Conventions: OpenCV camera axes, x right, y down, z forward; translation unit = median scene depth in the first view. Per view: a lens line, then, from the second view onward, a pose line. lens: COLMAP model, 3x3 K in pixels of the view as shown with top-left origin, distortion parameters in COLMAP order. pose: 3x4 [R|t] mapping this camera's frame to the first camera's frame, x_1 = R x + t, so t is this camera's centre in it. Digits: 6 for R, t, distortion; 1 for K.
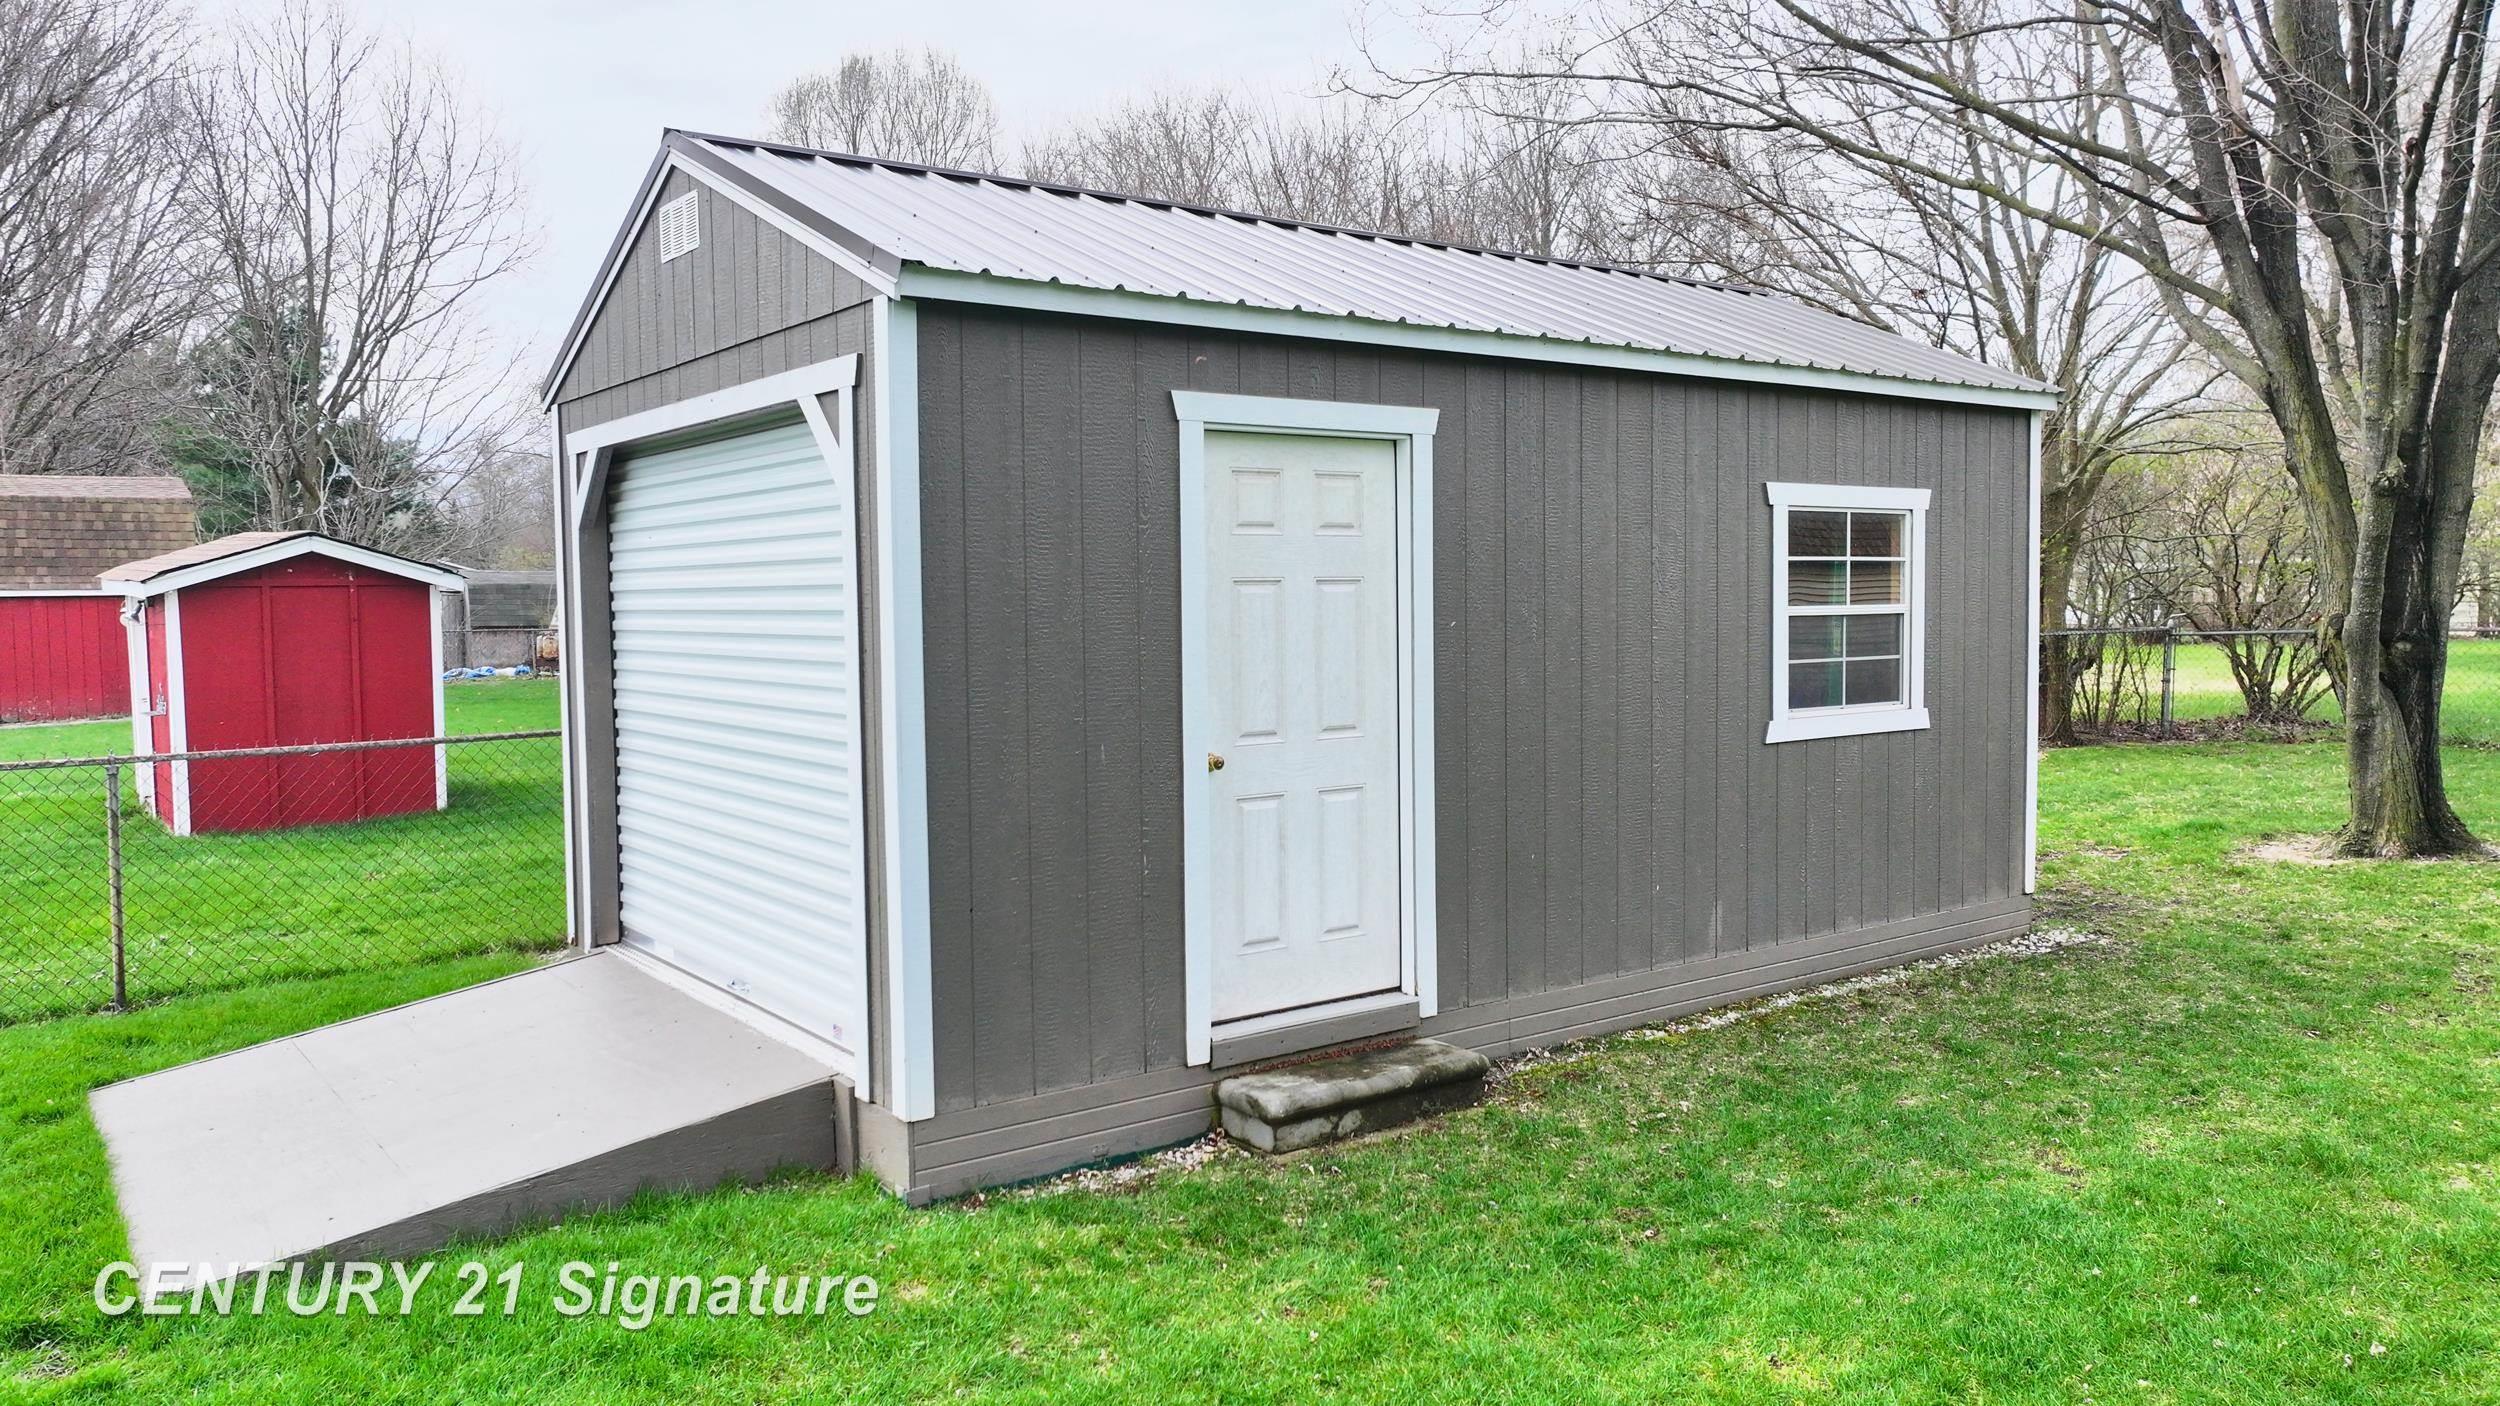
lens RADIAL K [[1753.3, 0, 1250.3], [0, 1753.3, 705.4], [0, 0, 1]] dist [0.005555, 0.007534]
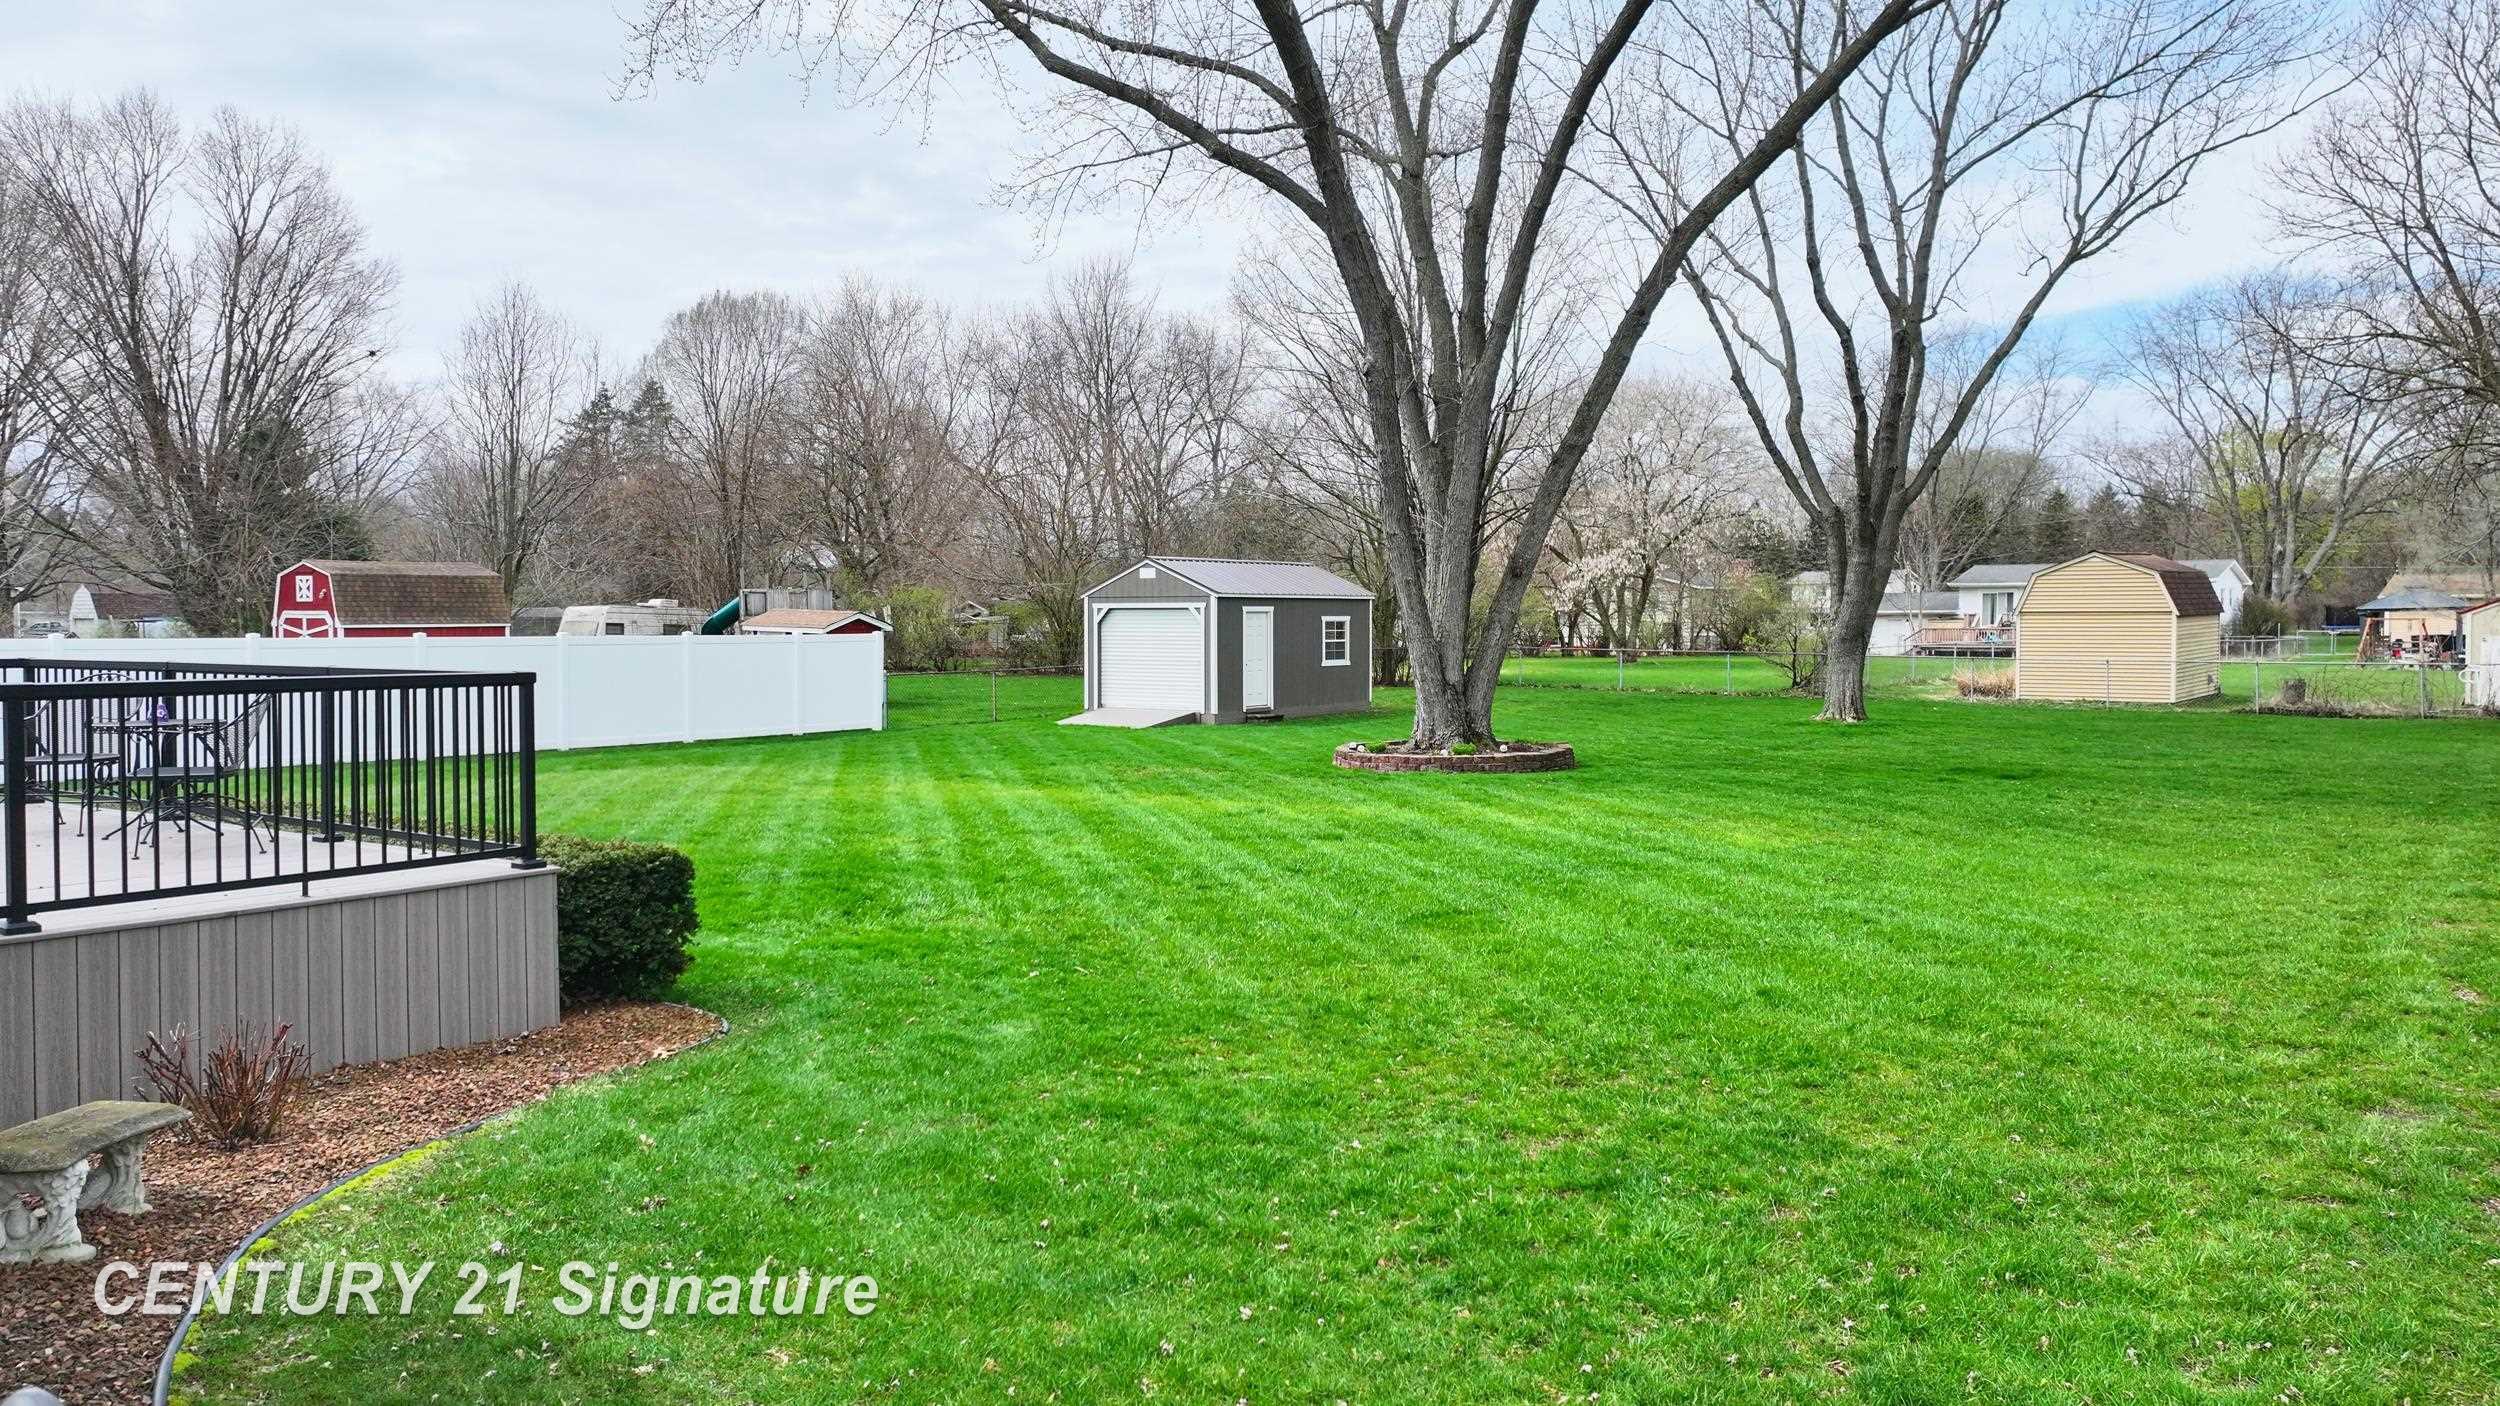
lens RADIAL K [[1753.3, 0, 1260.5], [0, 1753.3, 694.7], [0, 0, 1]] dist [0.005555, 0.007534]
pose [[0.948983, -0.004332, 0.315297, -1.832411], [0.011598, 0.999709, -0.021173, 0.258187], [-0.315113, 0.023750, 0.948757, -4.680270]]
